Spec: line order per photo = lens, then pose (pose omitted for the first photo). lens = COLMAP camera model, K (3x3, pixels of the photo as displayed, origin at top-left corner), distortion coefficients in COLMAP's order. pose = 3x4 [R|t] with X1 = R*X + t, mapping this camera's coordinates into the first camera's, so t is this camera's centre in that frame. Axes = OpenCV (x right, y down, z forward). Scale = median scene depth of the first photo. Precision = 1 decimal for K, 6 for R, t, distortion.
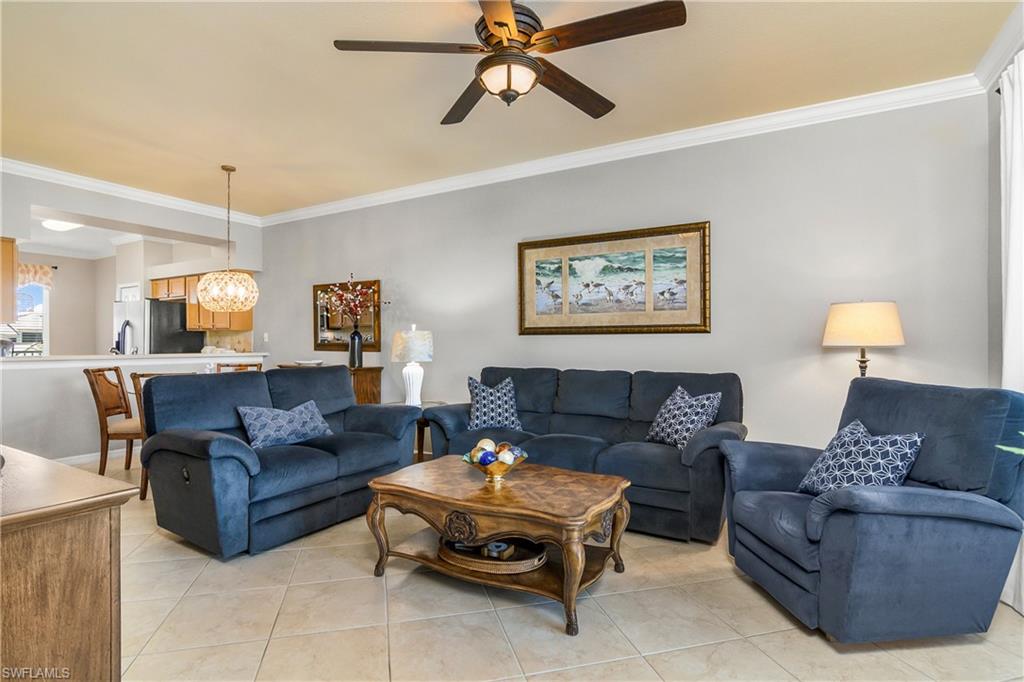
lens RADIAL K [[514.2, 0, 498.0], [0, 514.2, 340.2], [0, 0, 1]] dist [-0.001129, 0.001314]
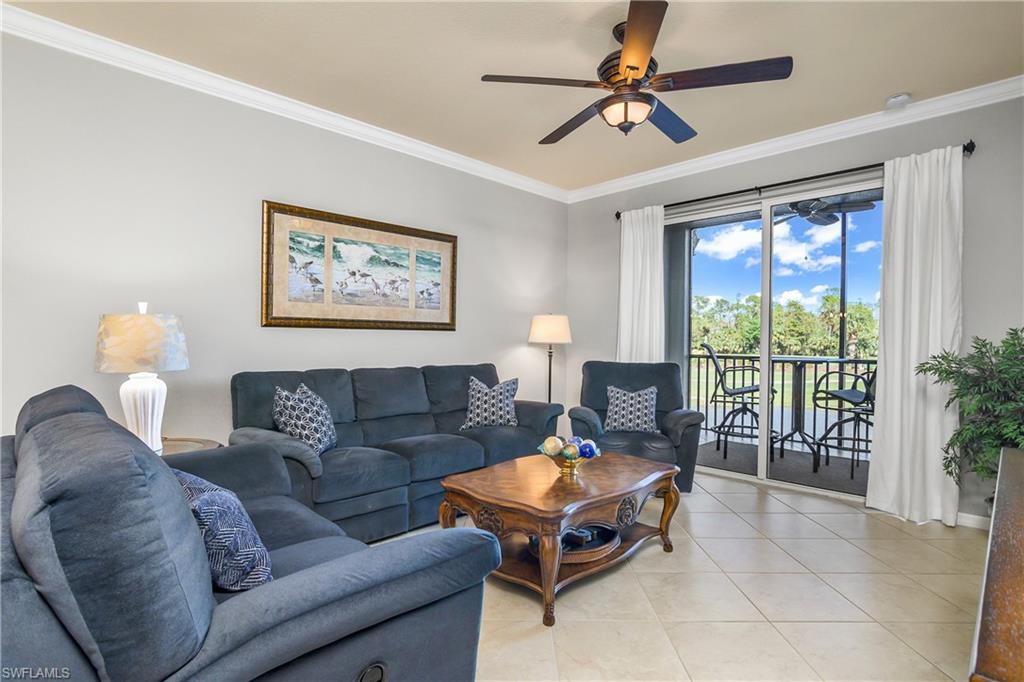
lens RADIAL K [[512.1, 0, 512.0], [0, 512.1, 341.0], [0, 0, 1]] dist [-0.022194, 0.000390]
pose [[0.237194, 0.000461, 0.971462, -0.647719], [-0.012444, 0.999919, 0.002564, 0.004536], [-0.971383, -0.012697, 0.237181, 0.546881]]
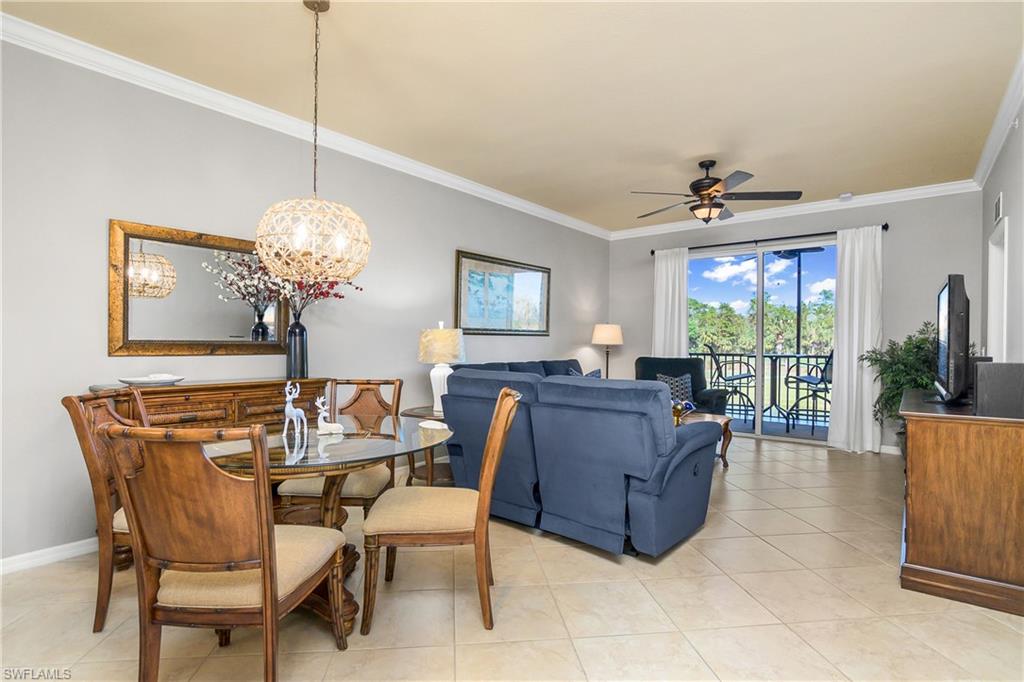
lens RADIAL K [[525.1, 0, 512.0], [0, 525.1, 341.0], [0, 0, 1]] dist [-0.010983, -0.000067]
pose [[0.114247, 0.002191, 0.993450, -1.178345], [-0.007901, 0.999968, -0.001297, 0.004527], [-0.993421, -0.007701, 0.114261, 0.852633]]
